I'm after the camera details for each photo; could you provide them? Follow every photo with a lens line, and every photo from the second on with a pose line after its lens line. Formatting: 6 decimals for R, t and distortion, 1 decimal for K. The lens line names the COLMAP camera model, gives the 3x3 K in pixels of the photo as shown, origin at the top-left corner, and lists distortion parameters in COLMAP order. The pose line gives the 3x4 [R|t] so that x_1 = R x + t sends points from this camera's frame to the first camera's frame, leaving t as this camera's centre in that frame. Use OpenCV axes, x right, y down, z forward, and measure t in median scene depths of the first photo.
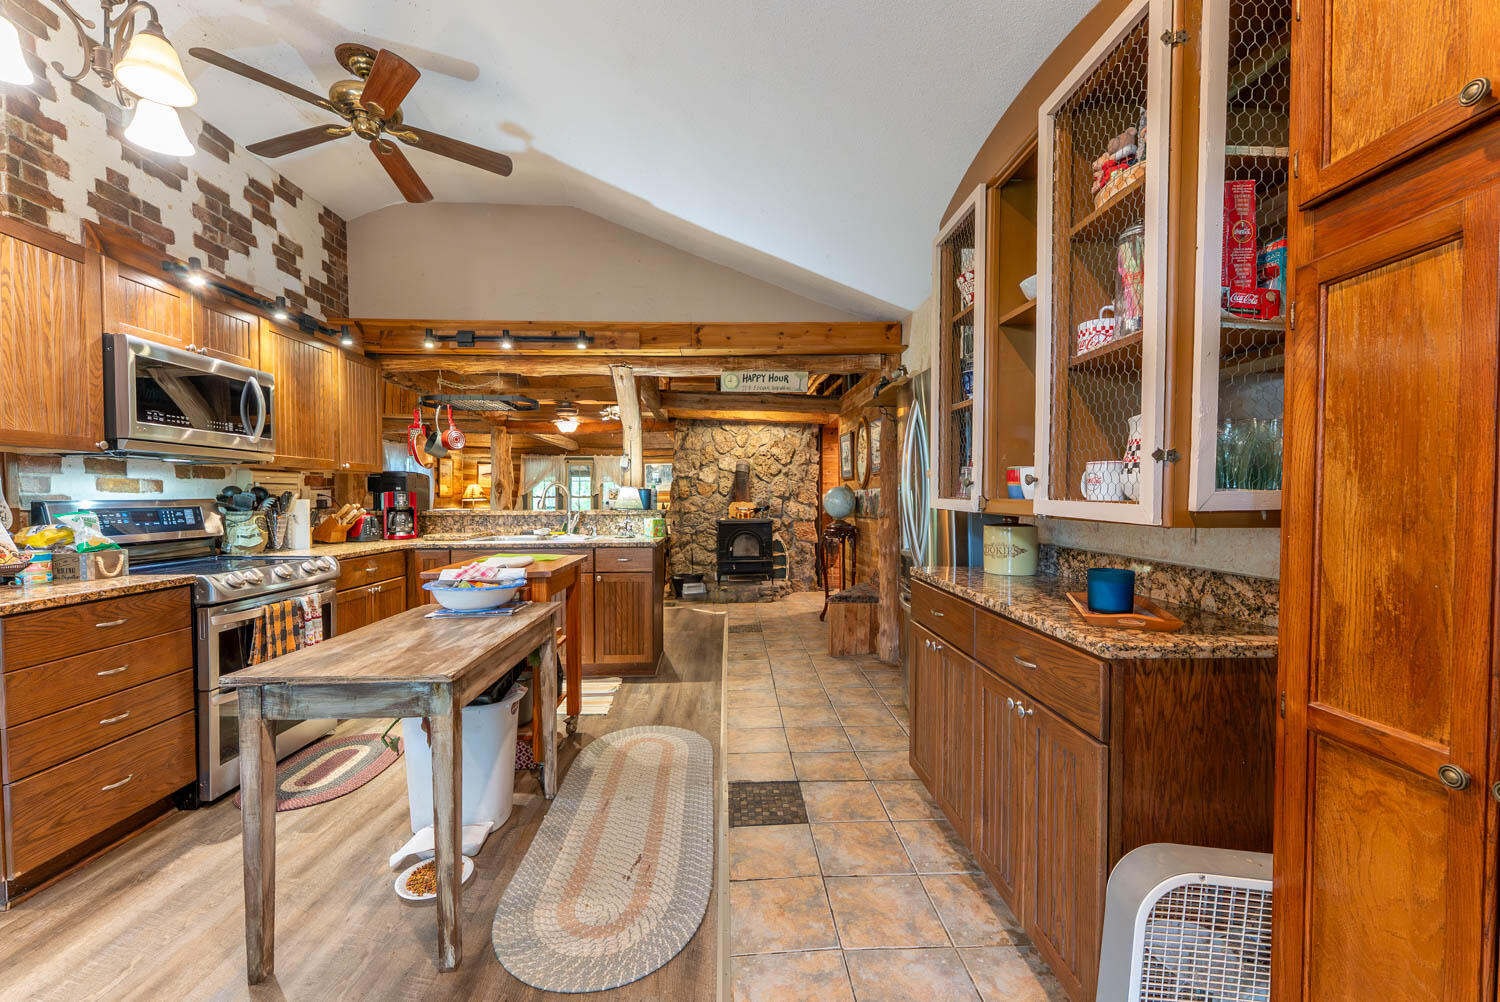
lens RADIAL K [[598.9, 0, 744.7], [0, 598.9, 503.8], [0, 0, 1]] dist [-0.000266, -0.000823]
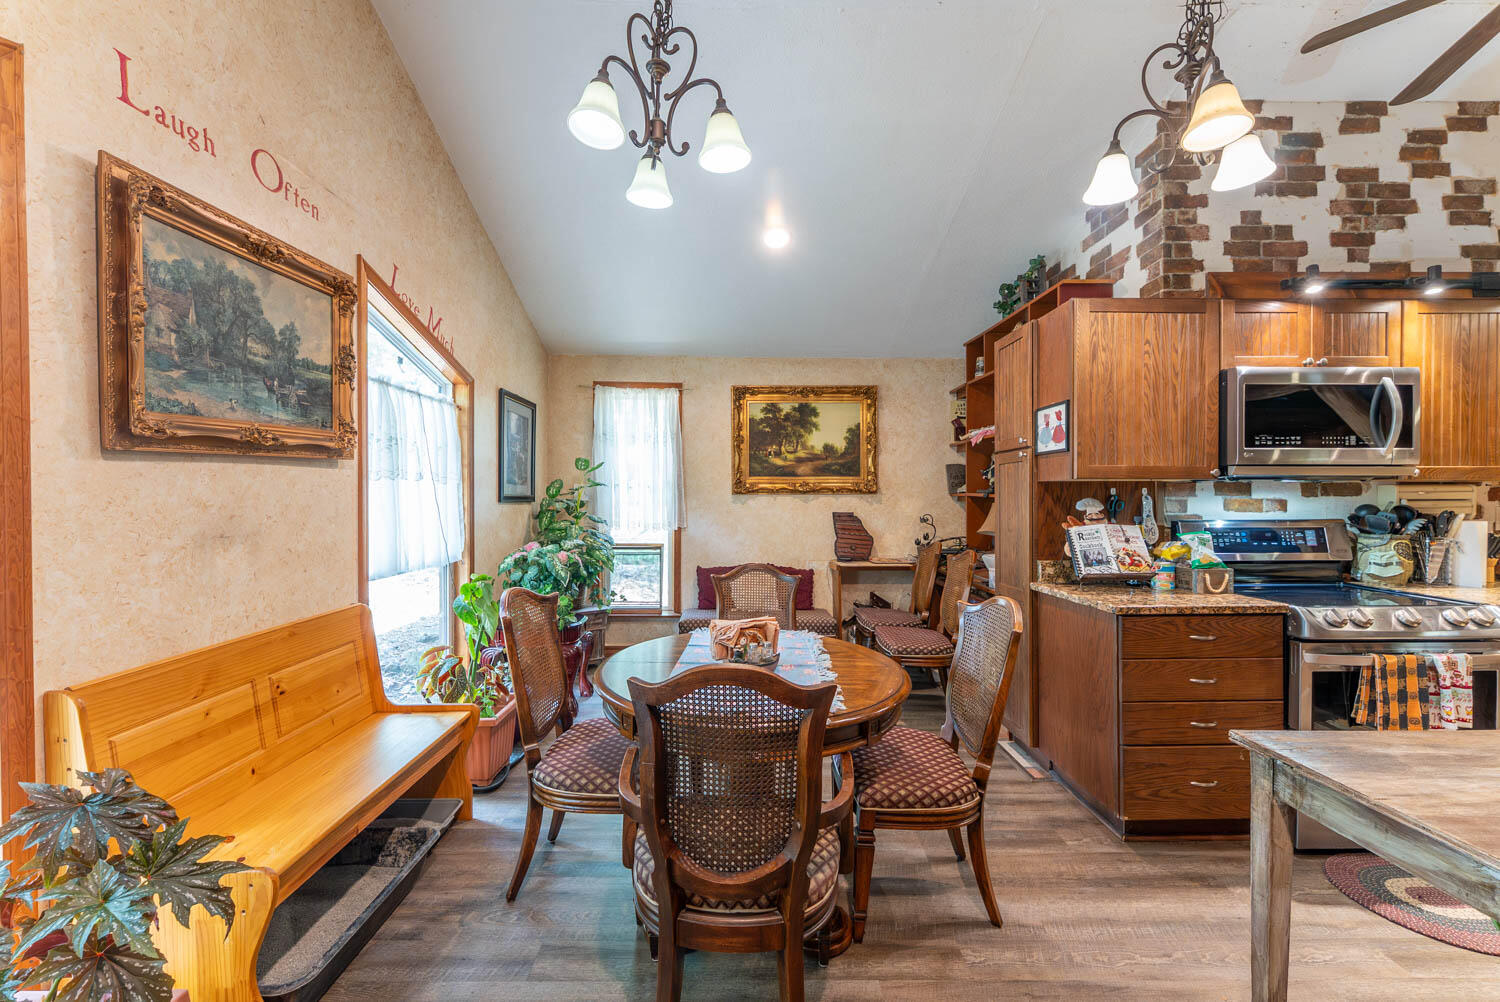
lens RADIAL K [[598.9, 0, 744.7], [0, 598.9, 503.8], [0, 0, 1]] dist [-0.000266, -0.000823]
pose [[-0.027421, 0.016191, -0.999493, 0.049179], [-0.009782, 0.999817, 0.016465, -0.043175], [0.999576, 0.010229, -0.027258, 0.137840]]
